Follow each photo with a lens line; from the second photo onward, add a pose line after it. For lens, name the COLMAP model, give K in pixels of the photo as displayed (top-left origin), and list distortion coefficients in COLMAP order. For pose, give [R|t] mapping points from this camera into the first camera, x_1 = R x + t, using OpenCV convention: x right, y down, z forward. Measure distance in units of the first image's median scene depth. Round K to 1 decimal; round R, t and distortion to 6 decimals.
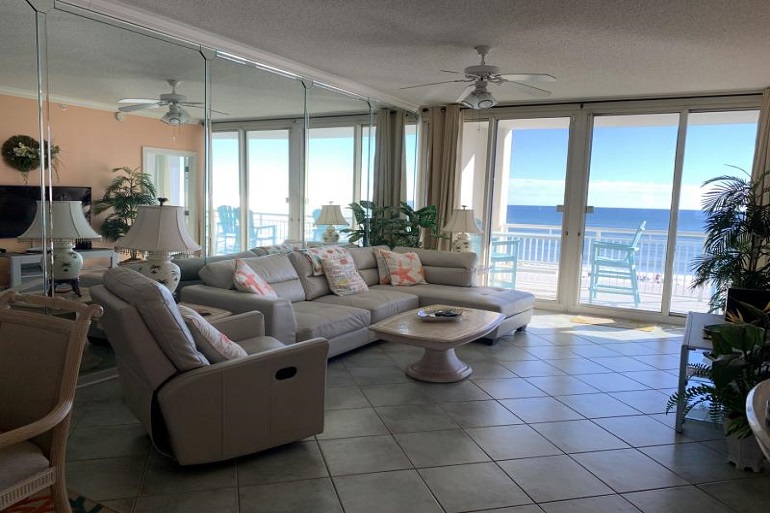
lens RADIAL K [[582.1, 0, 371.9], [0, 582.1, 257.0], [0, 0, 1]] dist [0.011573, 0.002105]
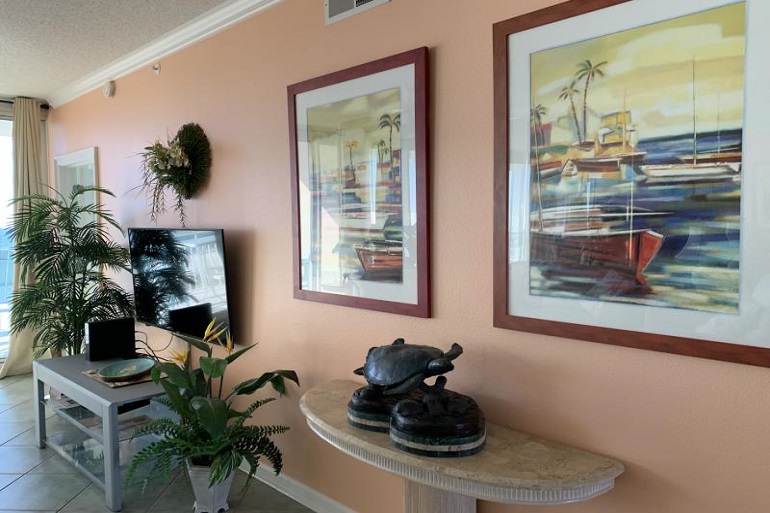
lens RADIAL K [[594.5, 0, 385.0], [0, 594.5, 256.5], [0, 0, 1]] dist [0.005541, 0.005044]
pose [[0.266088, -0.089139, 0.959818, -0.068640], [0.112777, 0.991756, 0.060840, -0.028916], [-0.957329, 0.092057, 0.273947, 0.184200]]
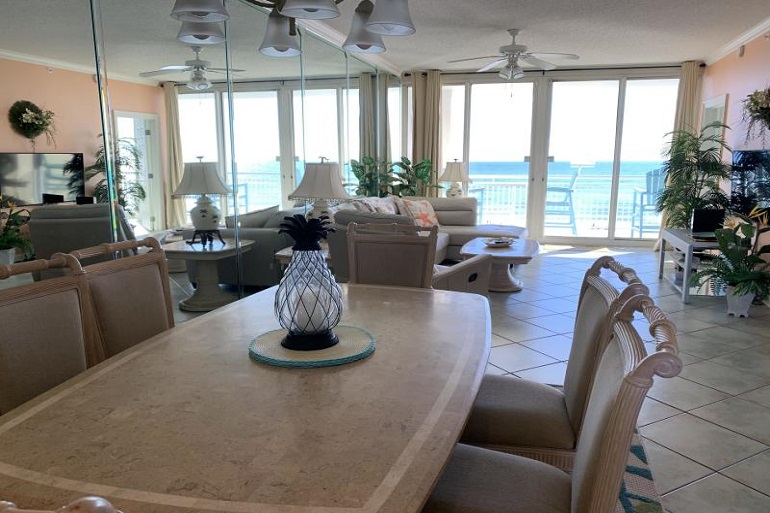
lens RADIAL K [[594.5, 0, 385.0], [0, 594.5, 256.5], [0, 0, 1]] dist [0.005541, 0.005044]
pose [[0.966542, -0.071793, 0.246255, -0.282590], [0.055064, 0.995724, 0.074169, 0.010566], [-0.250527, -0.058128, 0.966363, -0.130927]]
